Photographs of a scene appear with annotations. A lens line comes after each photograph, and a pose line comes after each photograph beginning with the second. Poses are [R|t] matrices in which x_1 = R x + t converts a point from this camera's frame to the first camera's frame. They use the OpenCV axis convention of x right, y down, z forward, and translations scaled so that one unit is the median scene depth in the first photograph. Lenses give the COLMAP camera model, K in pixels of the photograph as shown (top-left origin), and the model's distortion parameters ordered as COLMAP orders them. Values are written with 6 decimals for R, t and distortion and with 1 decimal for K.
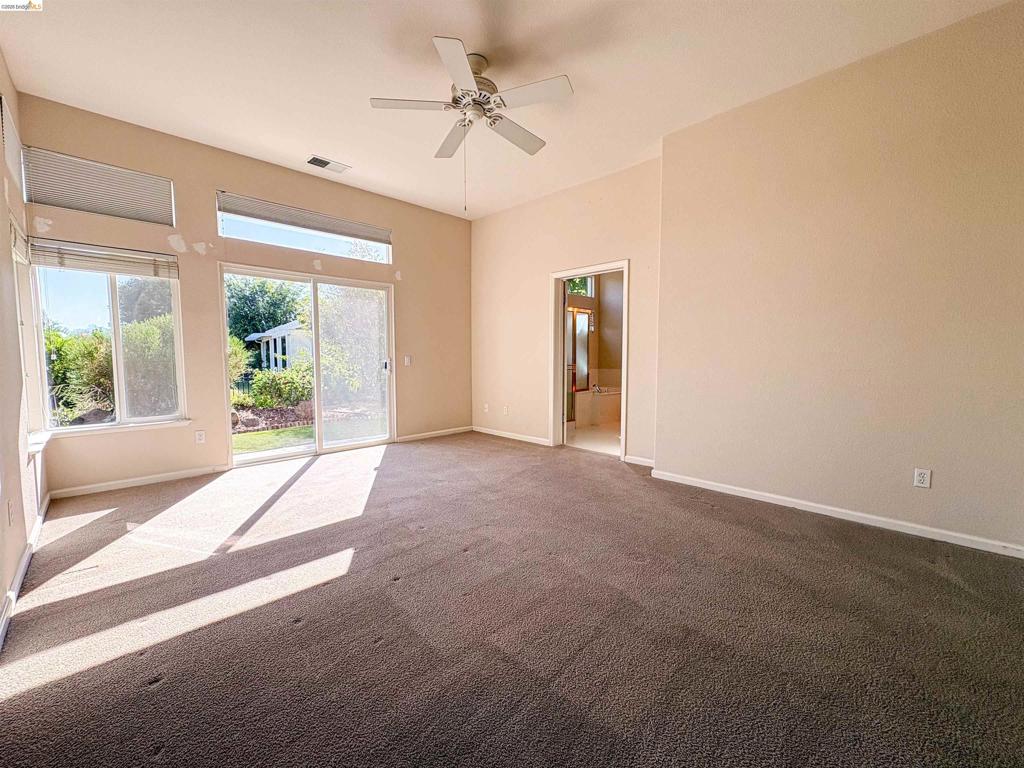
lens RADIAL K [[419.3, 0, 515.4], [0, 419.3, 387.6], [0, 0, 1]] dist [0.002024, 0.000377]
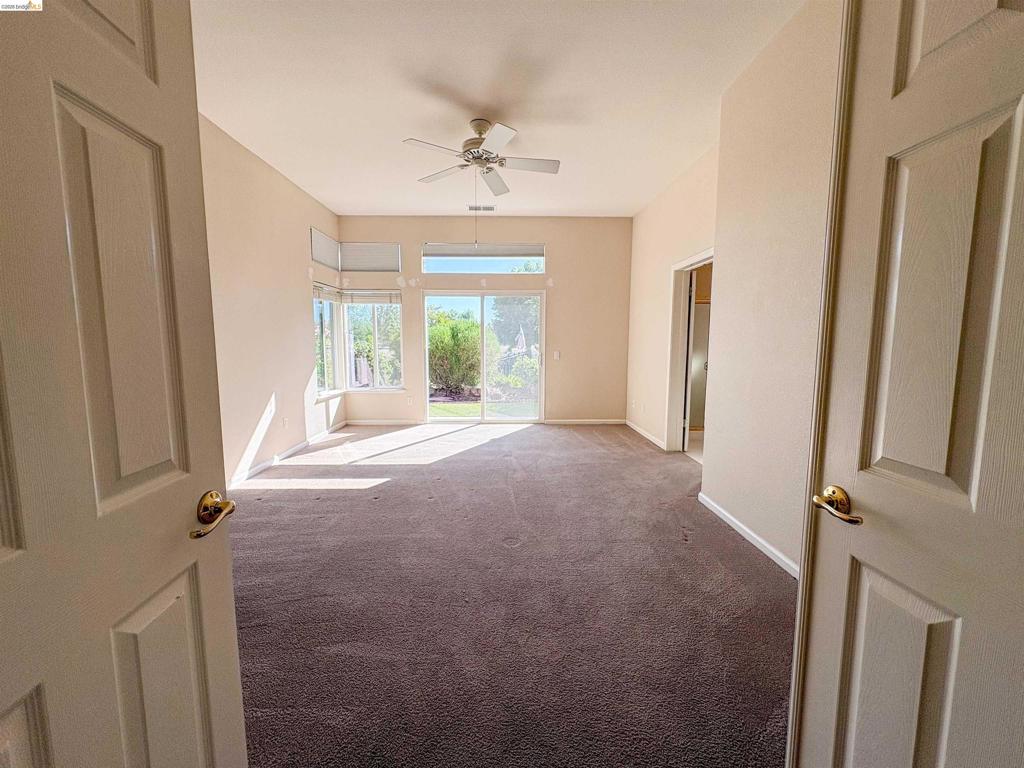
lens RADIAL K [[419.3, 0, 514.2], [0, 419.3, 382.6], [0, 0, 1]] dist [0.002024, 0.000377]
pose [[0.723299, 0.068704, -0.687109, 0.630782], [-0.055752, 0.997600, 0.041061, -0.040256], [0.688281, 0.008608, 0.725393, 0.113294]]
